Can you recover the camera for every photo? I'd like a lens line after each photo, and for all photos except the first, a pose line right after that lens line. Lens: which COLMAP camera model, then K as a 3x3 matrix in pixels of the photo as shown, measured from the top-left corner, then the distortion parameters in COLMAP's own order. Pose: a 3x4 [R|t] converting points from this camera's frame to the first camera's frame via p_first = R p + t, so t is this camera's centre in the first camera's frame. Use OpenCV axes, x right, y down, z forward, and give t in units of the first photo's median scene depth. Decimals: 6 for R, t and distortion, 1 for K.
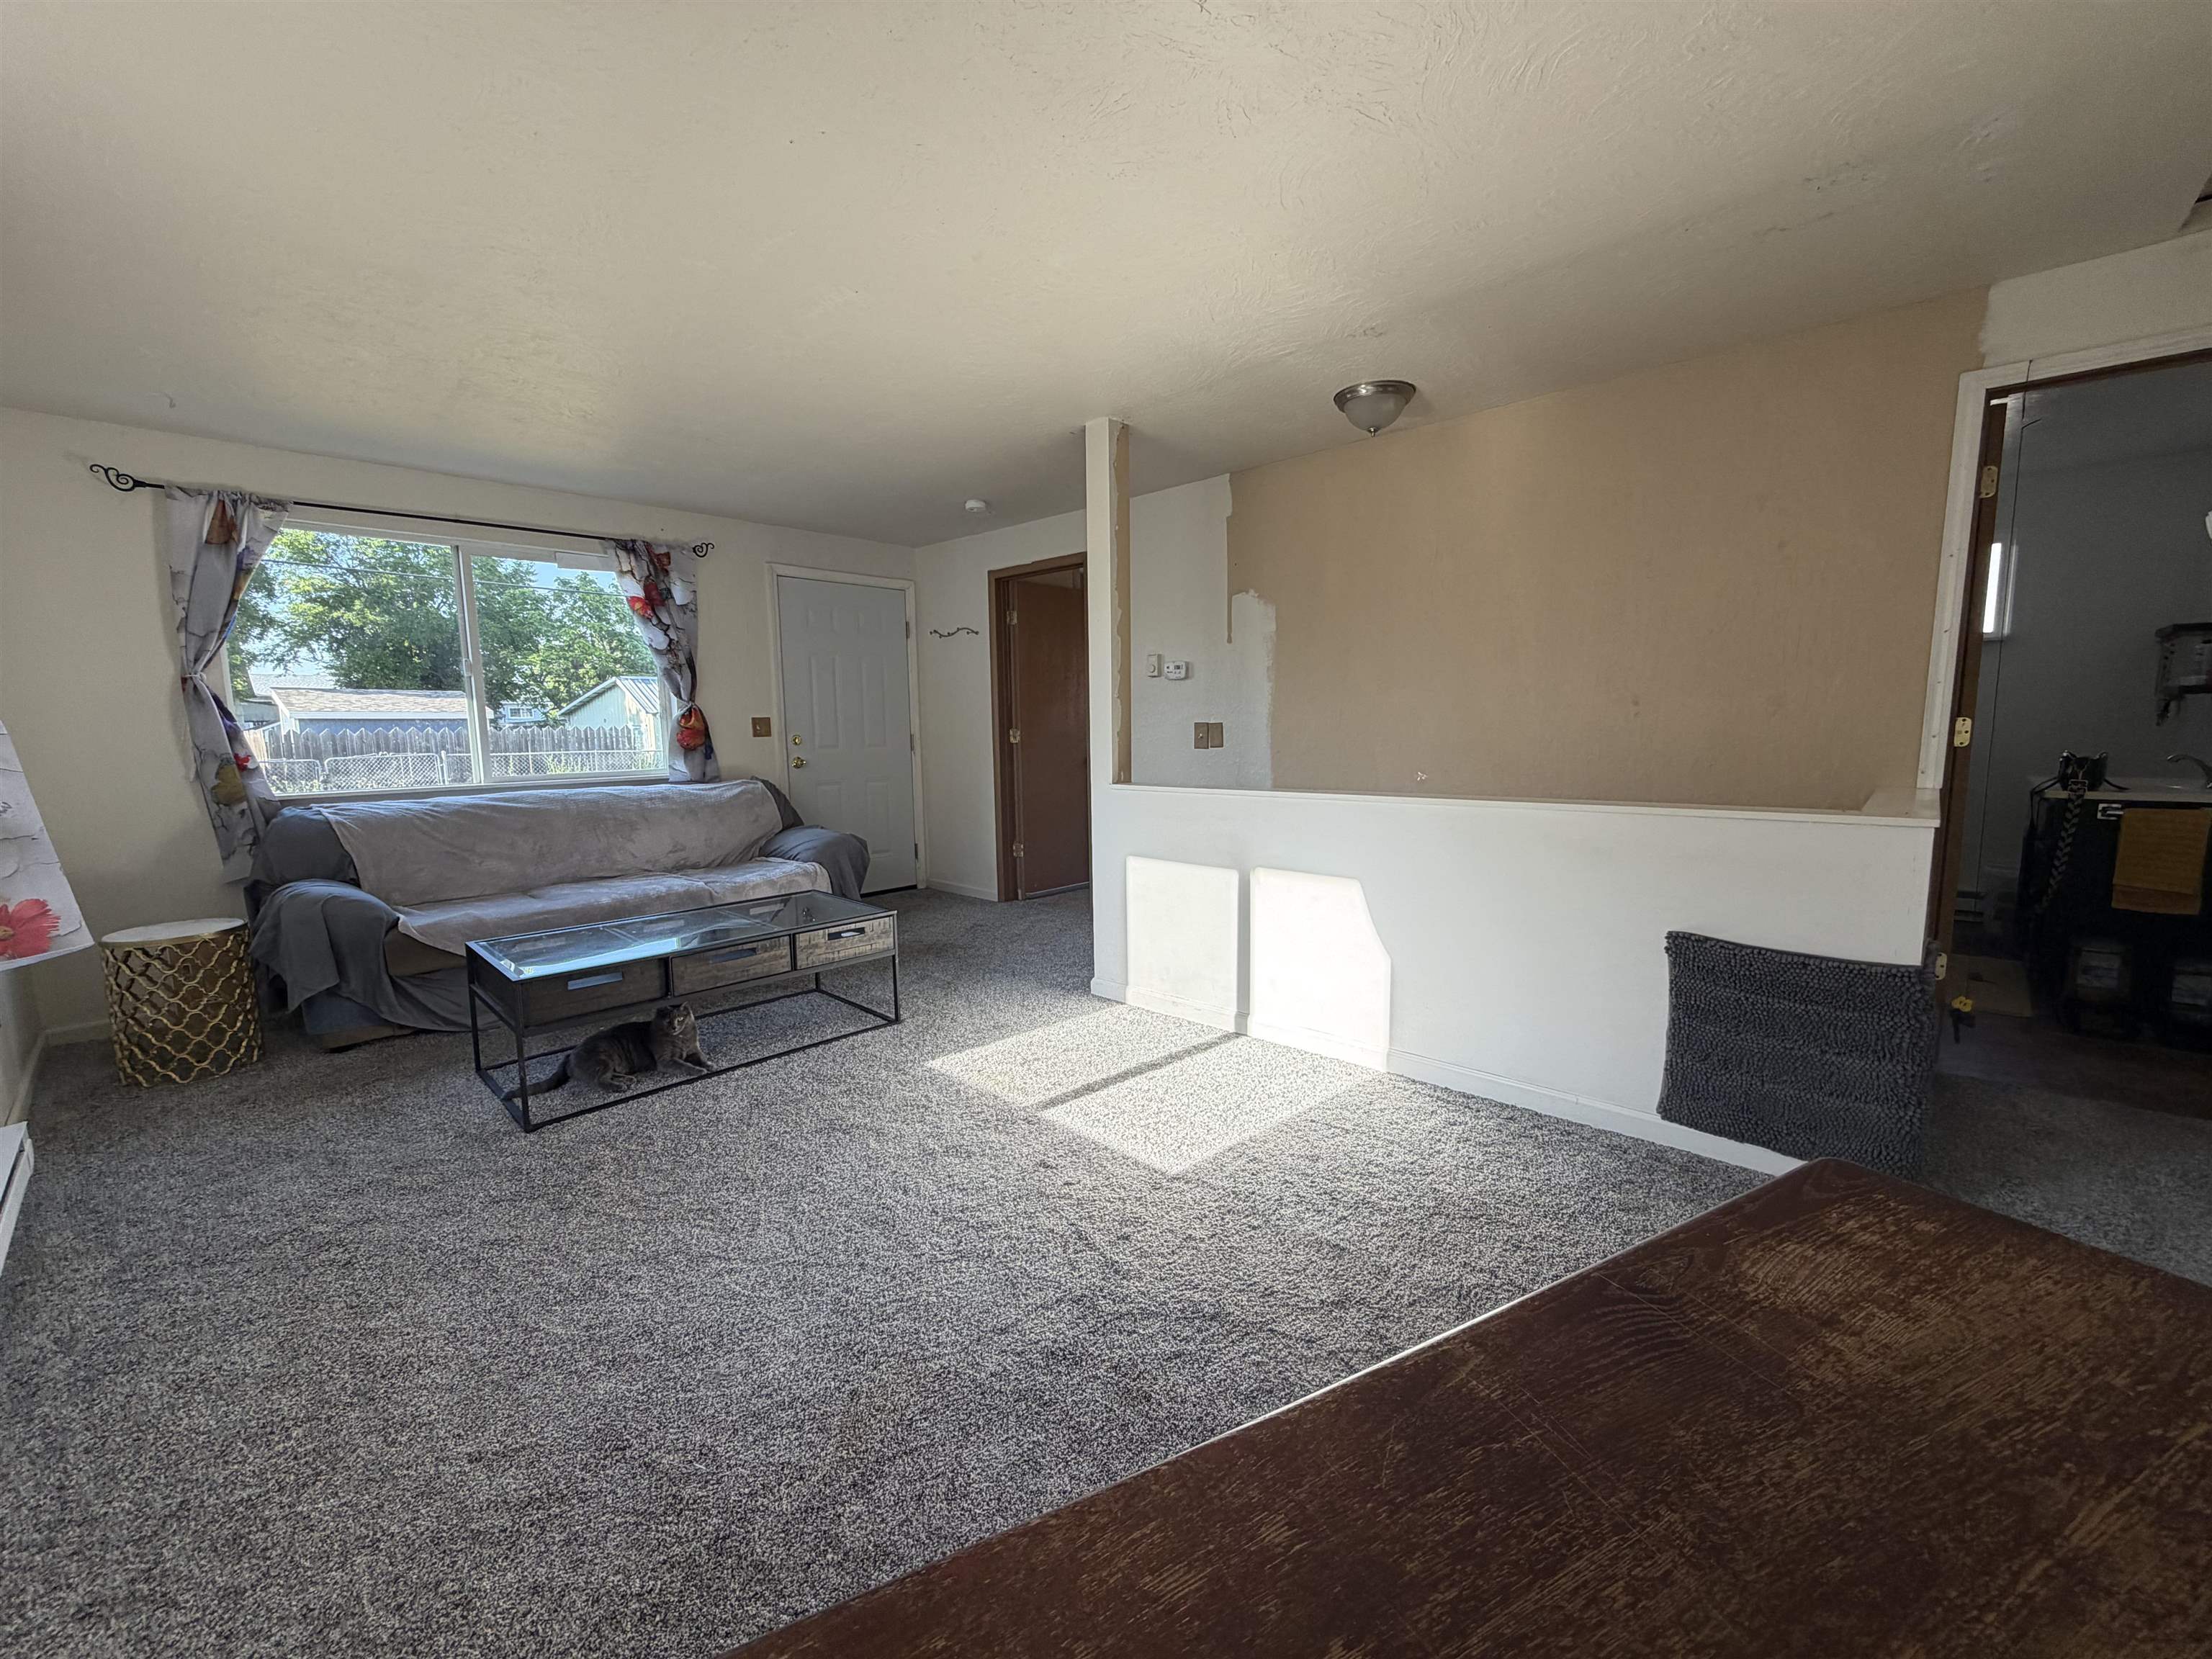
lens RADIAL K [[886.4, 0, 1095.5], [0, 886.4, 830.7], [0, 0, 1]] dist [-0.000932, -0.000083]
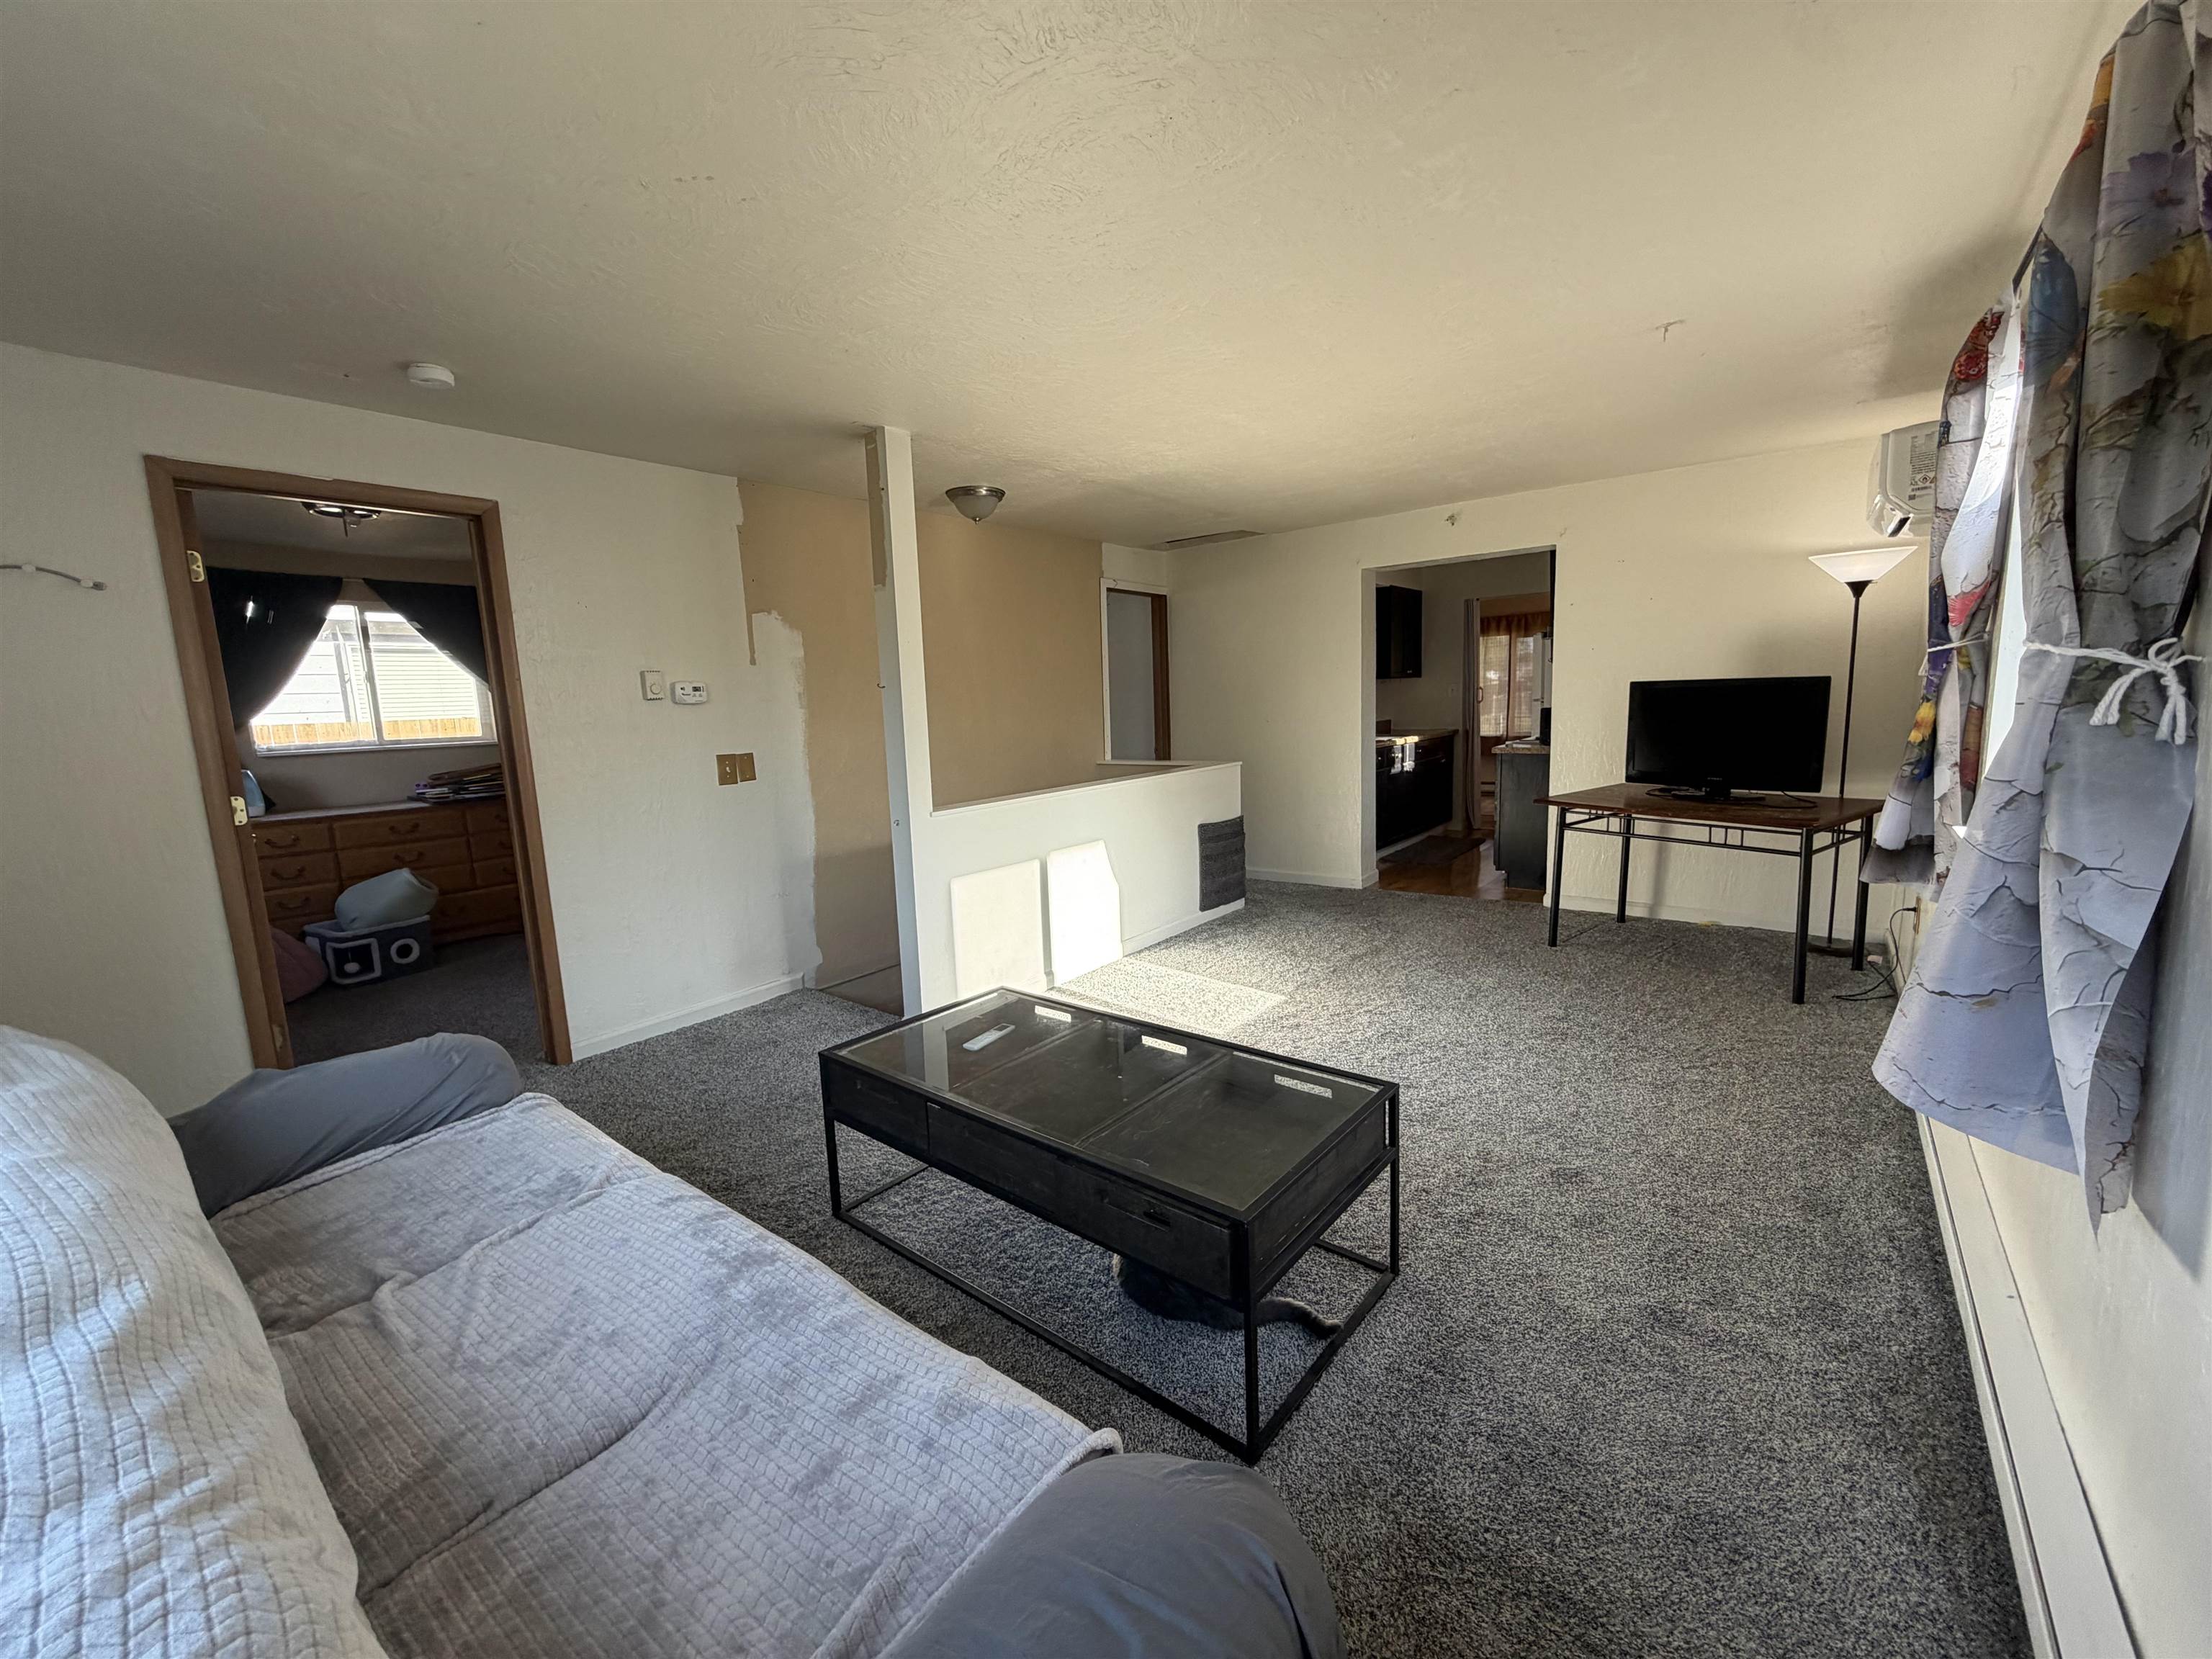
lens RADIAL K [[886.4, 0, 1100.7], [0, 886.4, 828.1], [0, 0, 1]] dist [-0.000932, -0.000083]
pose [[-0.082474, -0.120496, 0.989282, -0.839743], [0.162961, 0.977672, 0.132667, -0.116908], [-0.983179, 0.172156, -0.060997, 0.773363]]
